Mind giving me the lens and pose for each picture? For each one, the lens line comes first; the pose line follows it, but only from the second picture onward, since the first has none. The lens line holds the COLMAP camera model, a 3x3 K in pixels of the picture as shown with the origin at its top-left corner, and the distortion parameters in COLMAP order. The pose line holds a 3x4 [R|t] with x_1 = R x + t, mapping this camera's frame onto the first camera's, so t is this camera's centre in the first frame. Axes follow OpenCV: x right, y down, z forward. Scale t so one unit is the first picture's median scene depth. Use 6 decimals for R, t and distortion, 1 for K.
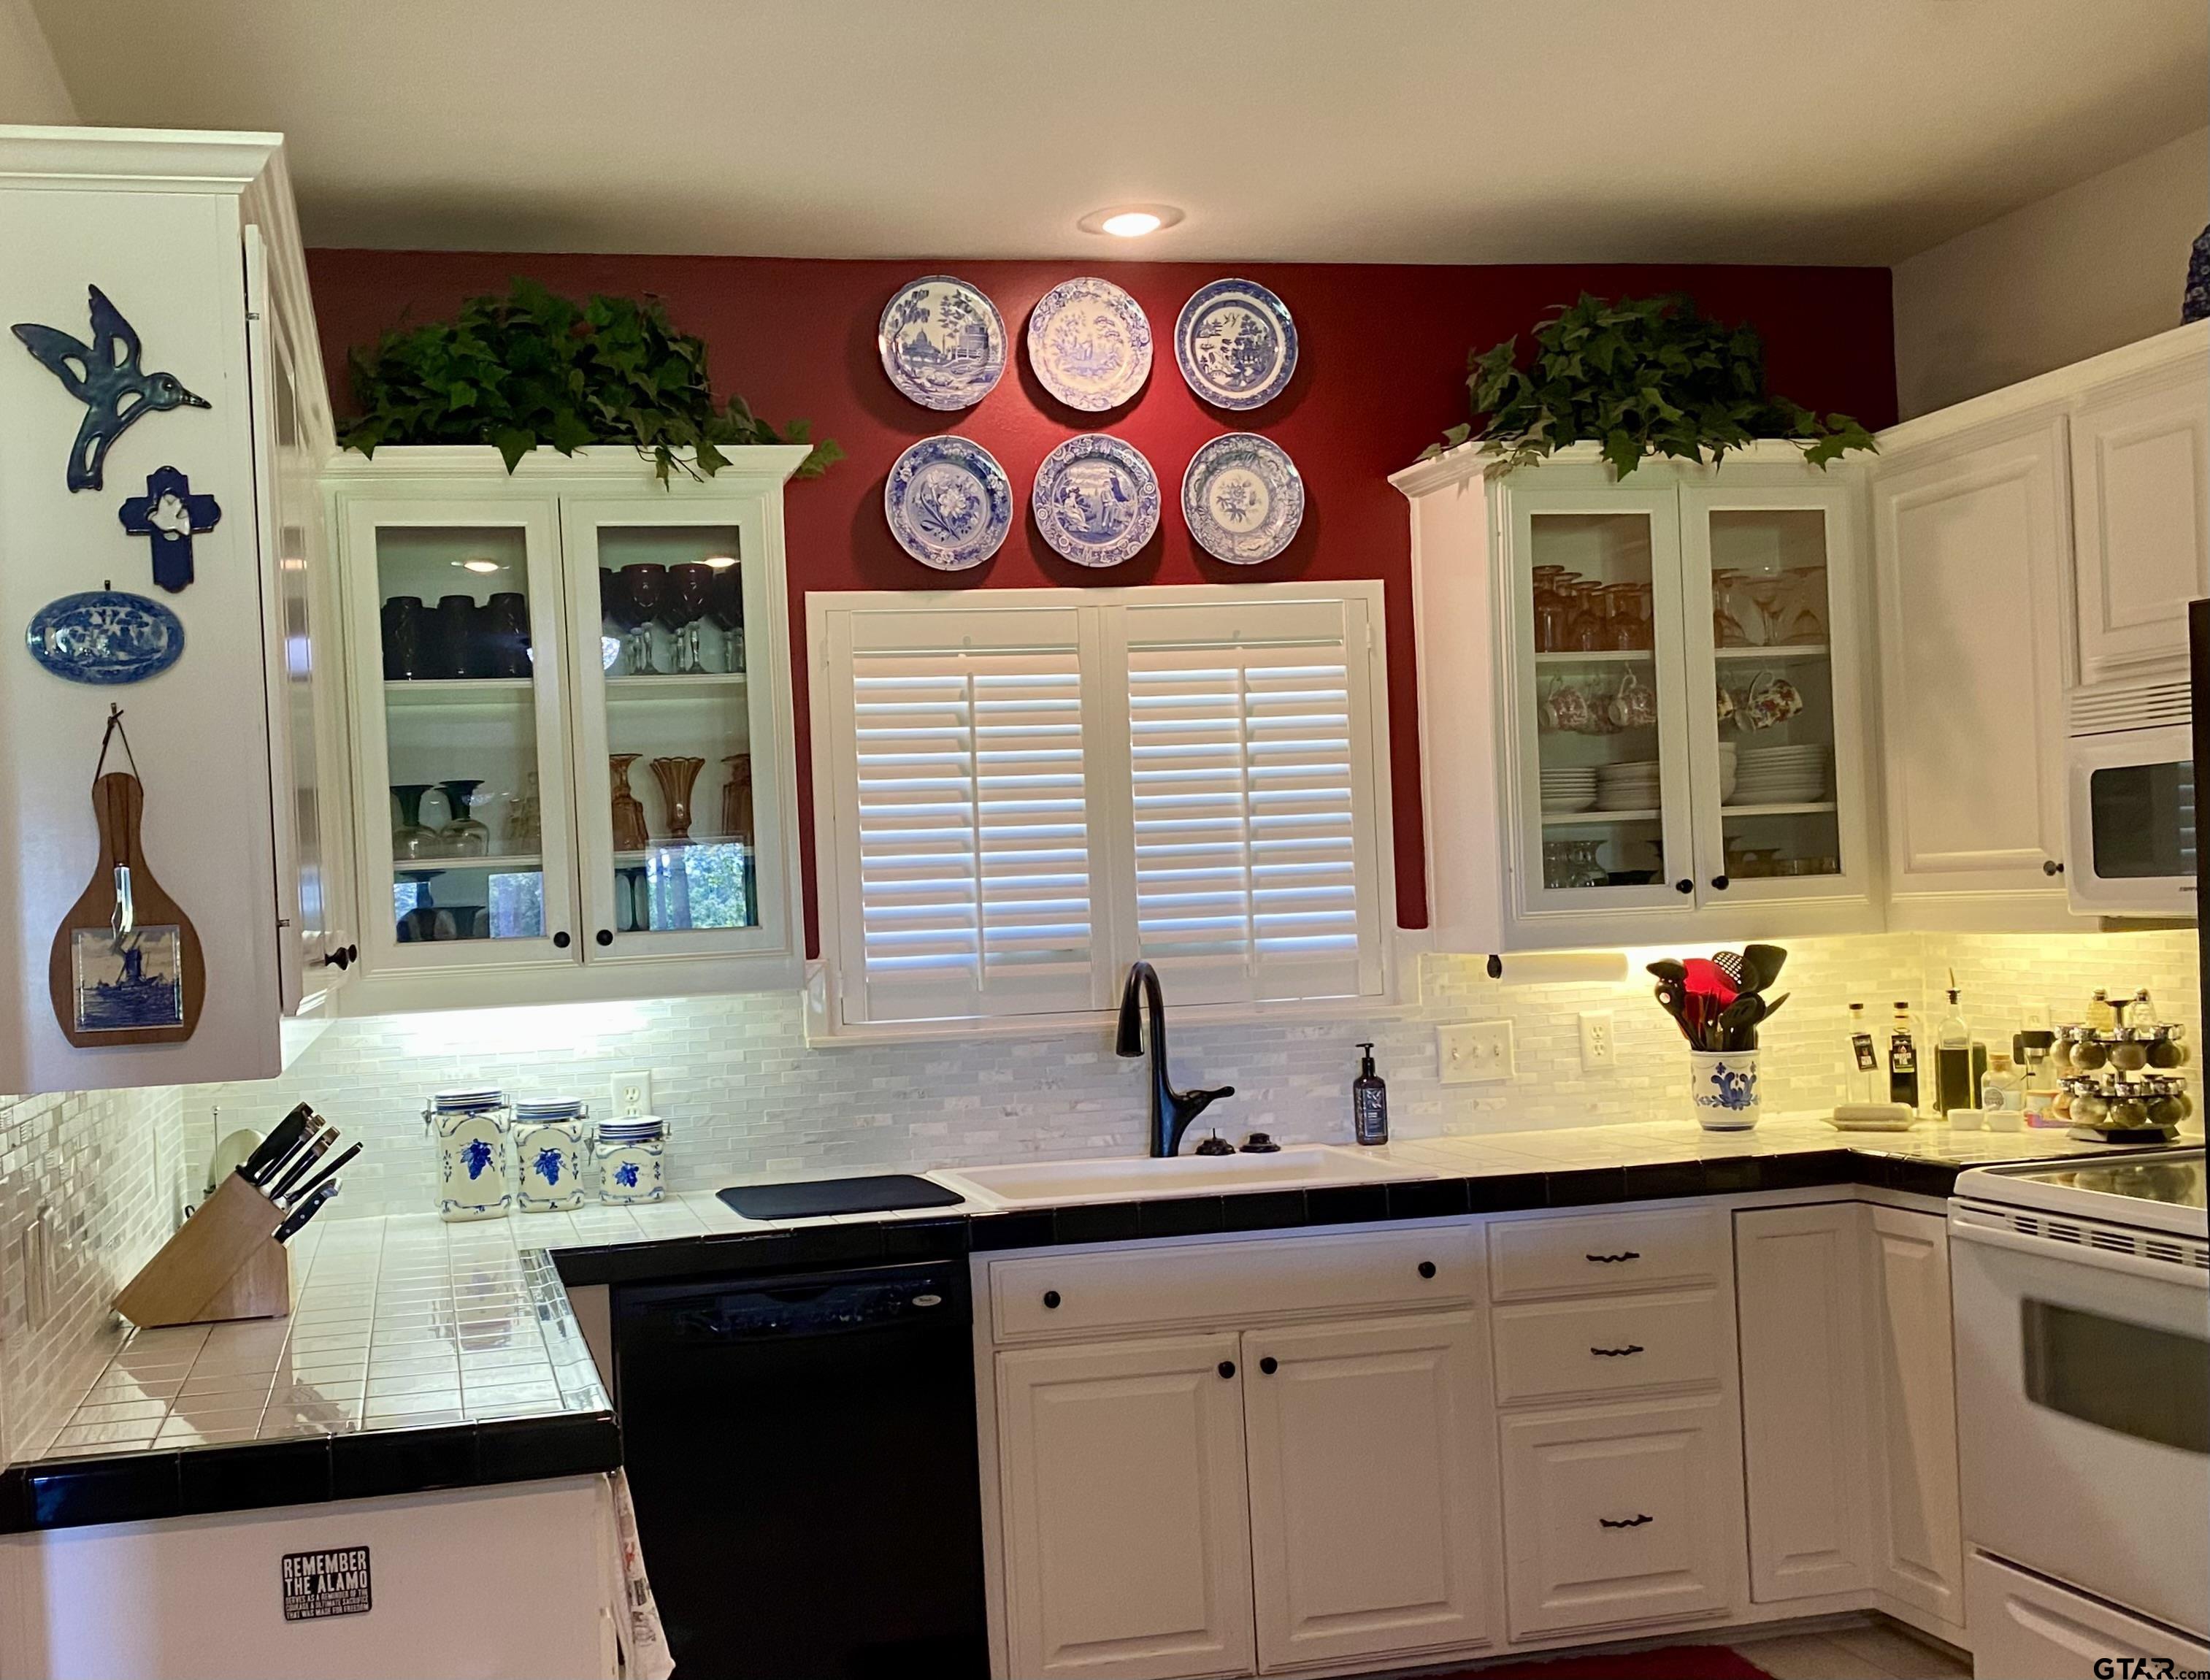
lens RADIAL K [[2236.2, 0, 959.2], [0, 2236.2, 948.7], [0, 0, 1]] dist [0.088925, 0.000000]
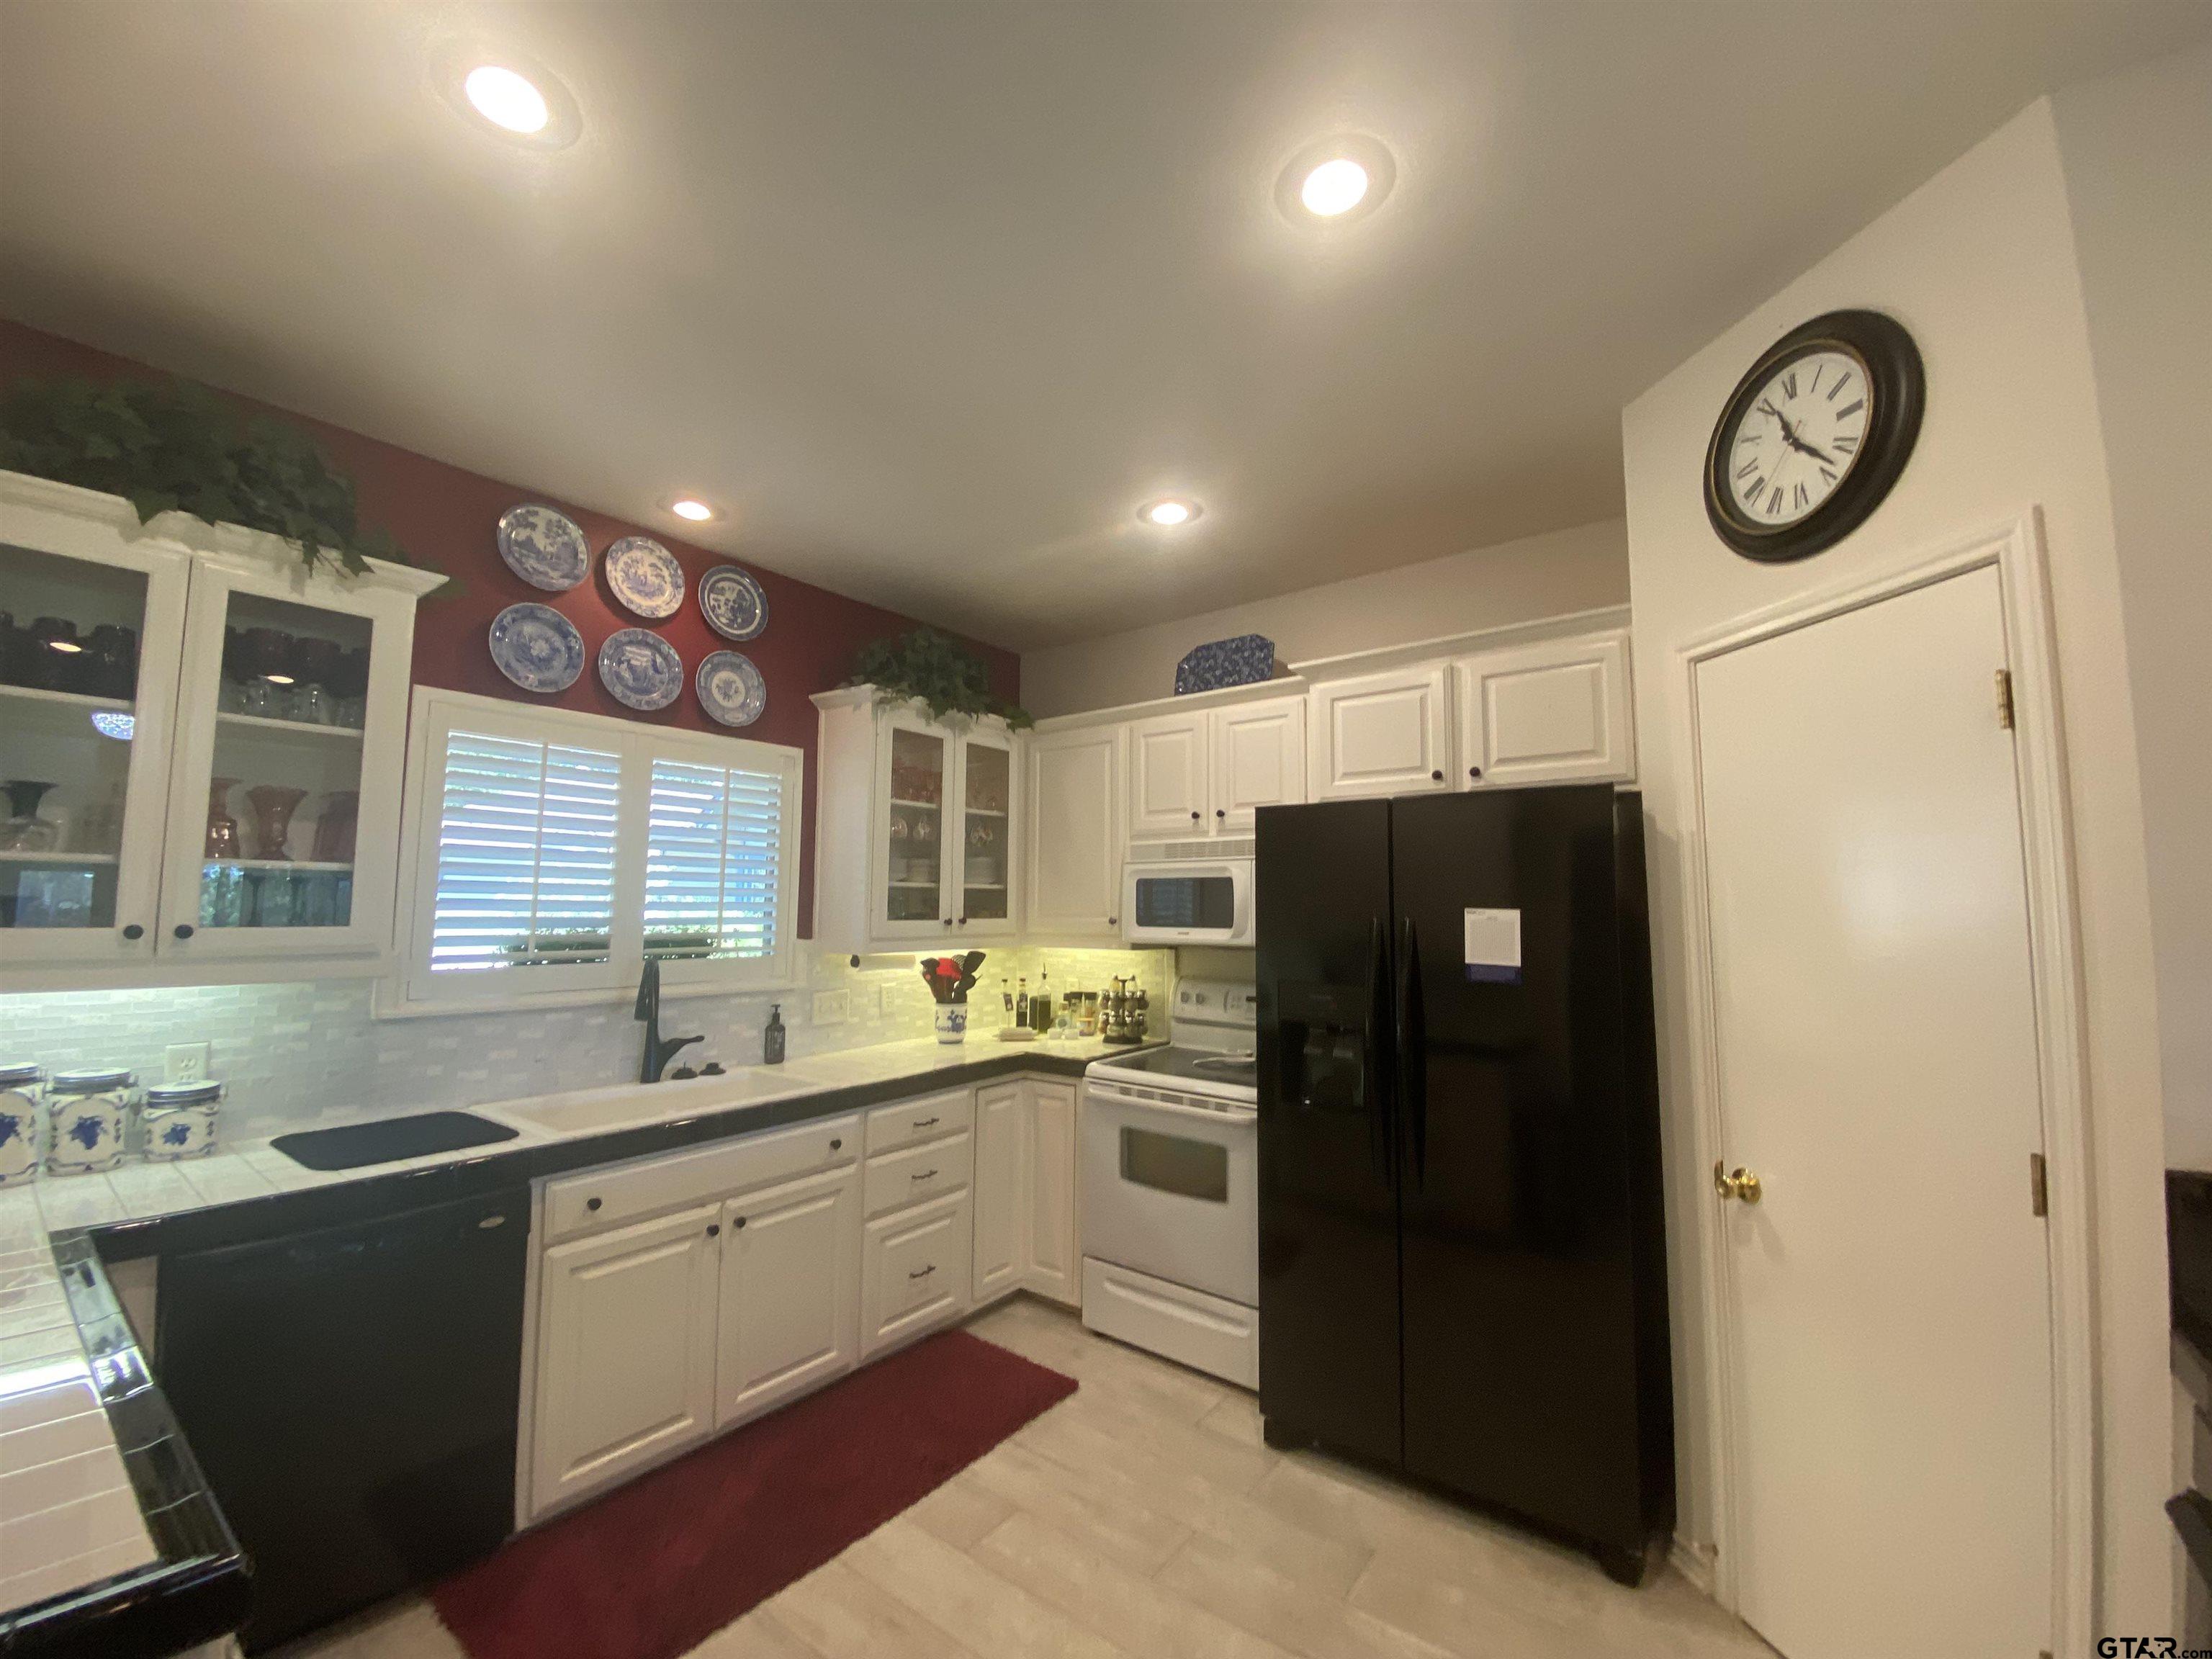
lens RADIAL K [[868.1, 0, 1107.9], [0, 868.1, 838.2], [0, 0, 1]] dist [-0.015711, -0.005676]
pose [[0.759378, 0.098525, 0.643147, -0.072777], [-0.024665, 0.992117, -0.122863, -0.010633], [-0.650182, 0.077436, 0.755822, 0.323693]]
